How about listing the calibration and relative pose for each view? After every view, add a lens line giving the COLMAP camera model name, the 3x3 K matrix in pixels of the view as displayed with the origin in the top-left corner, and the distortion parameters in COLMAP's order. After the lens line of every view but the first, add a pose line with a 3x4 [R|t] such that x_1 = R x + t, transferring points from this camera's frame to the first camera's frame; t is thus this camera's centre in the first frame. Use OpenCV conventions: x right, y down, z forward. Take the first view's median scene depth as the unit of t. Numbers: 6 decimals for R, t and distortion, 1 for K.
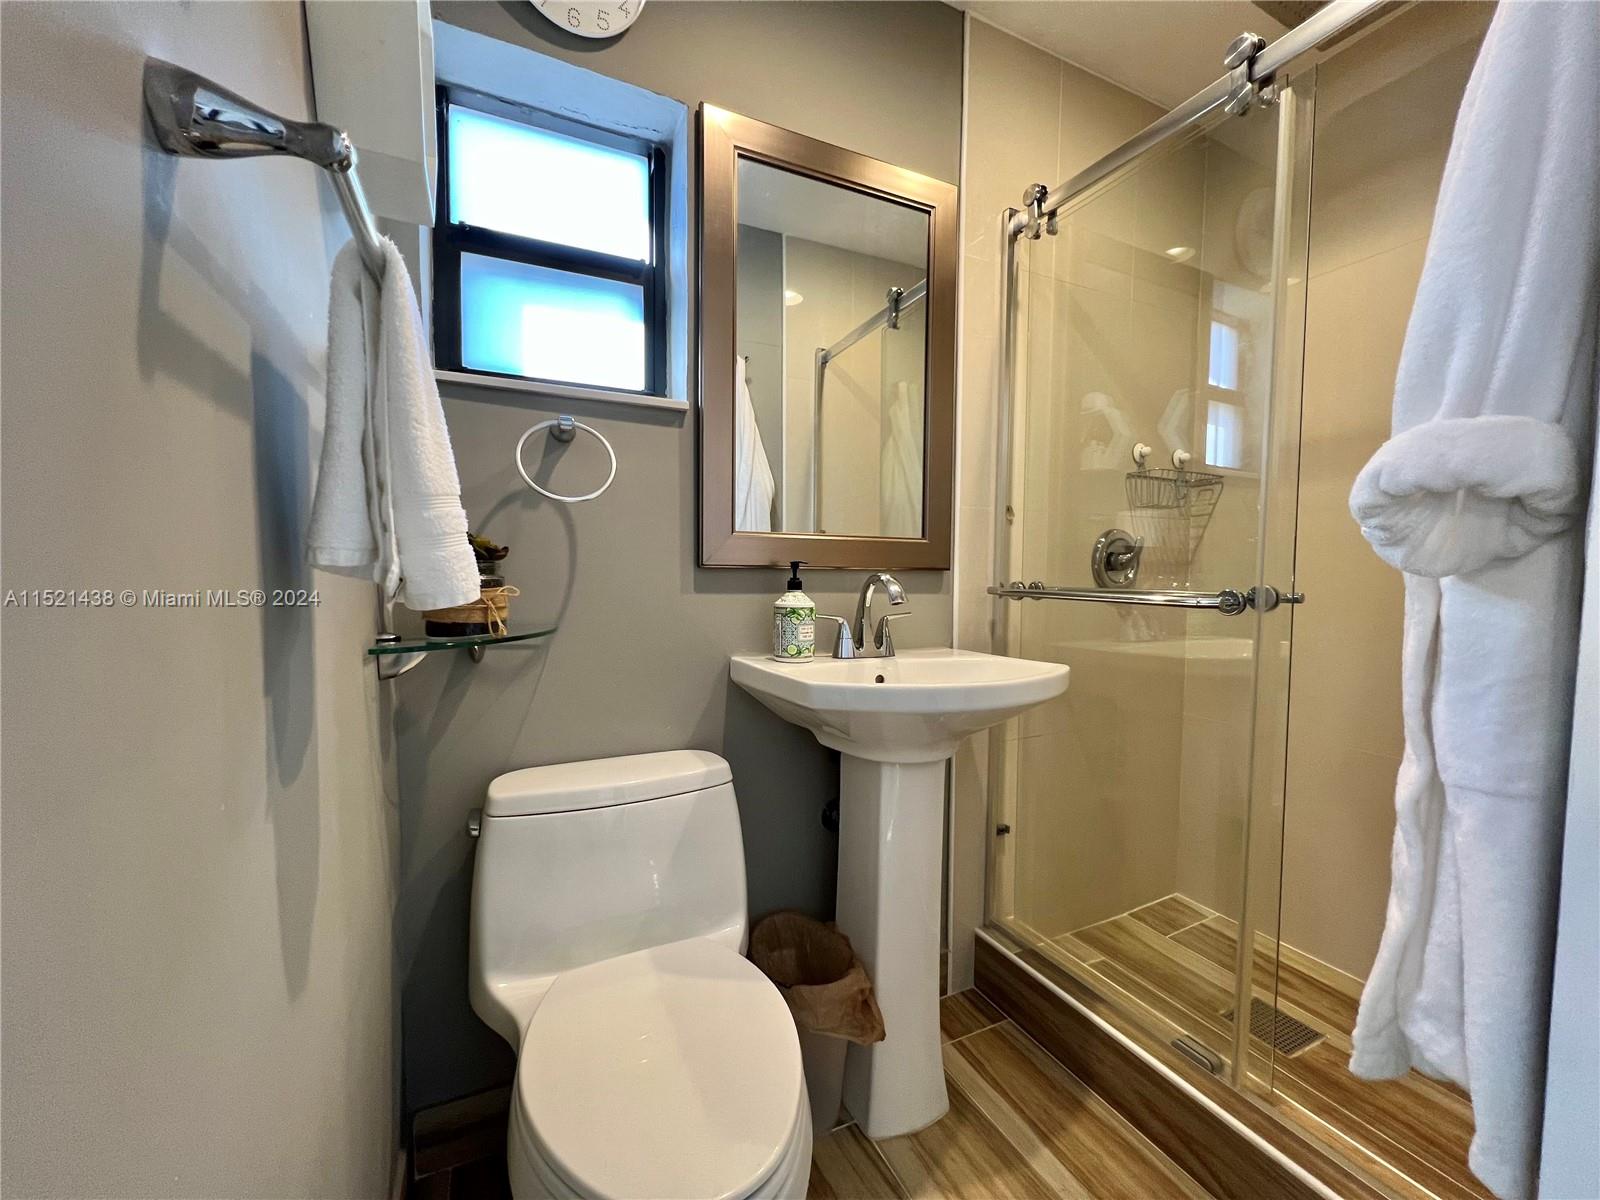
lens RADIAL K [[639.5, 0, 803.0], [0, 639.5, 602.6], [0, 0, 1]] dist [0.005140, 0.000197]
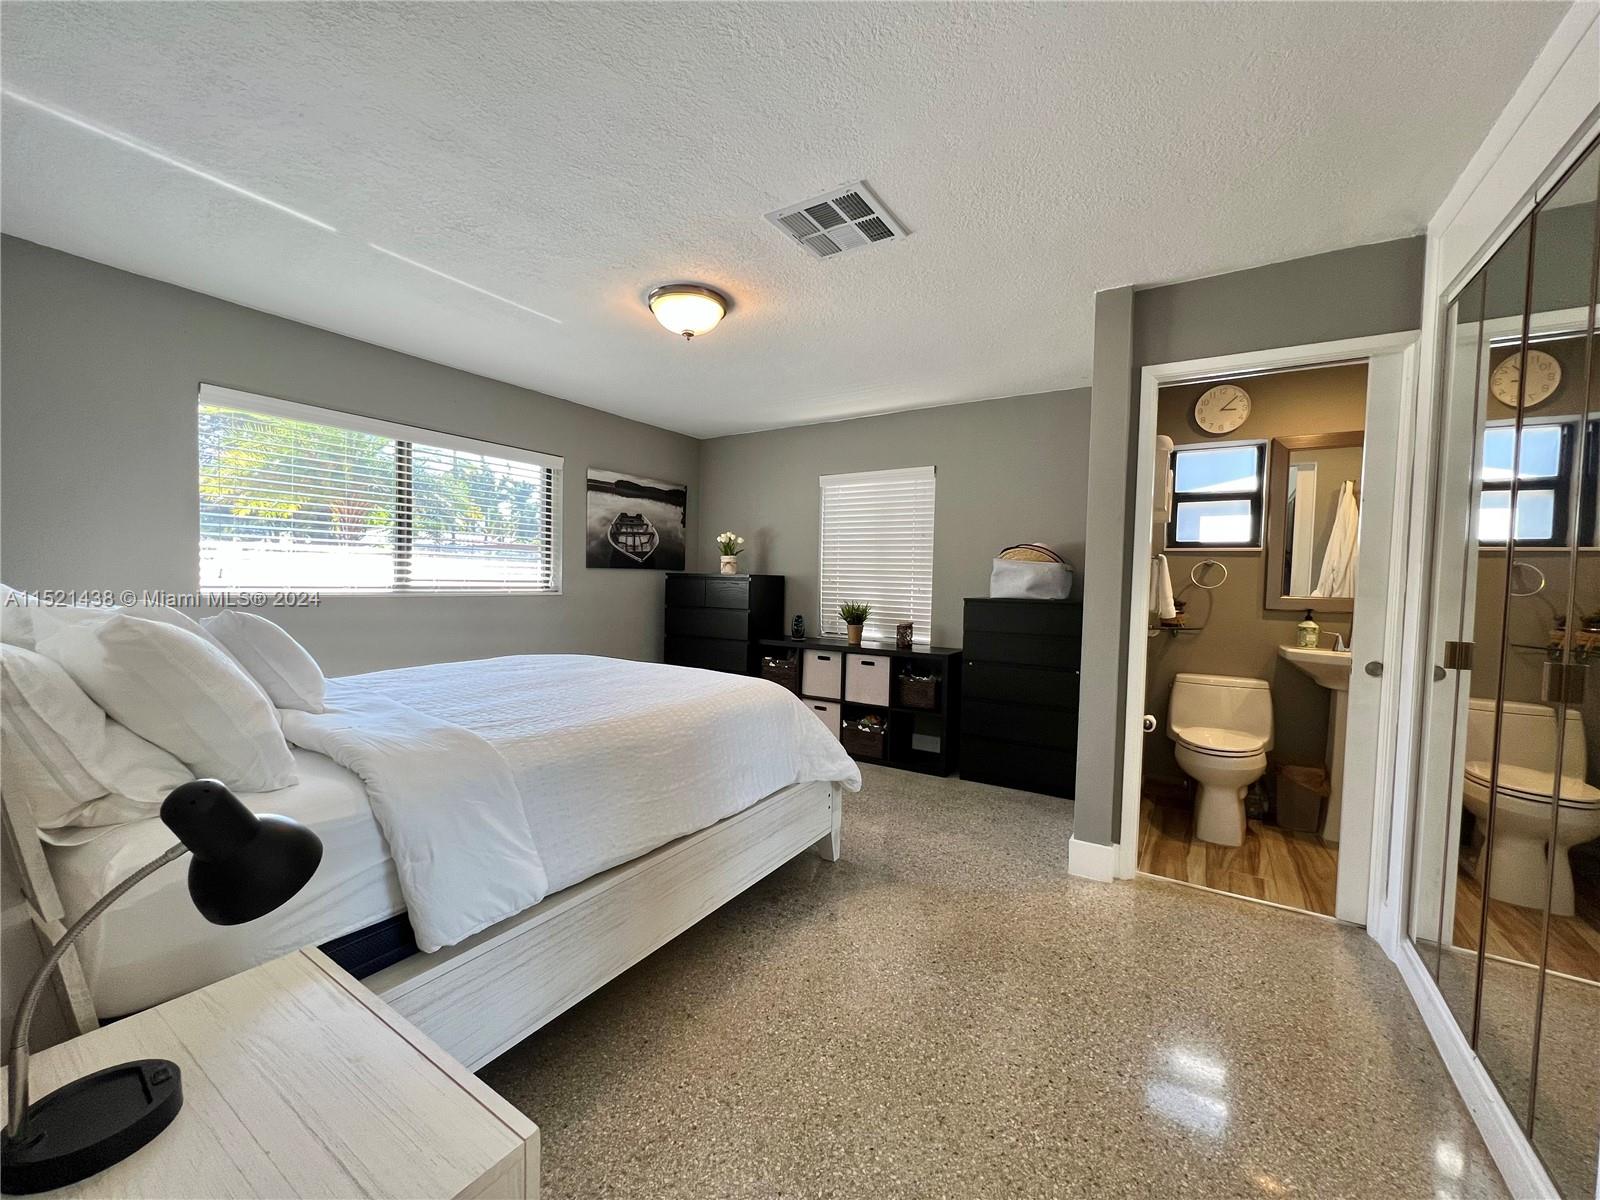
lens RADIAL K [[639.5, 0, 801.7], [0, 639.5, 603.6], [0, 0, 1]] dist [0.005140, 0.000197]
pose [[0.524065, 0.038322, -0.850815, 1.093335], [-0.067211, 0.997733, 0.003540, 0.038953], [0.849022, 0.055329, 0.525453, -2.022601]]
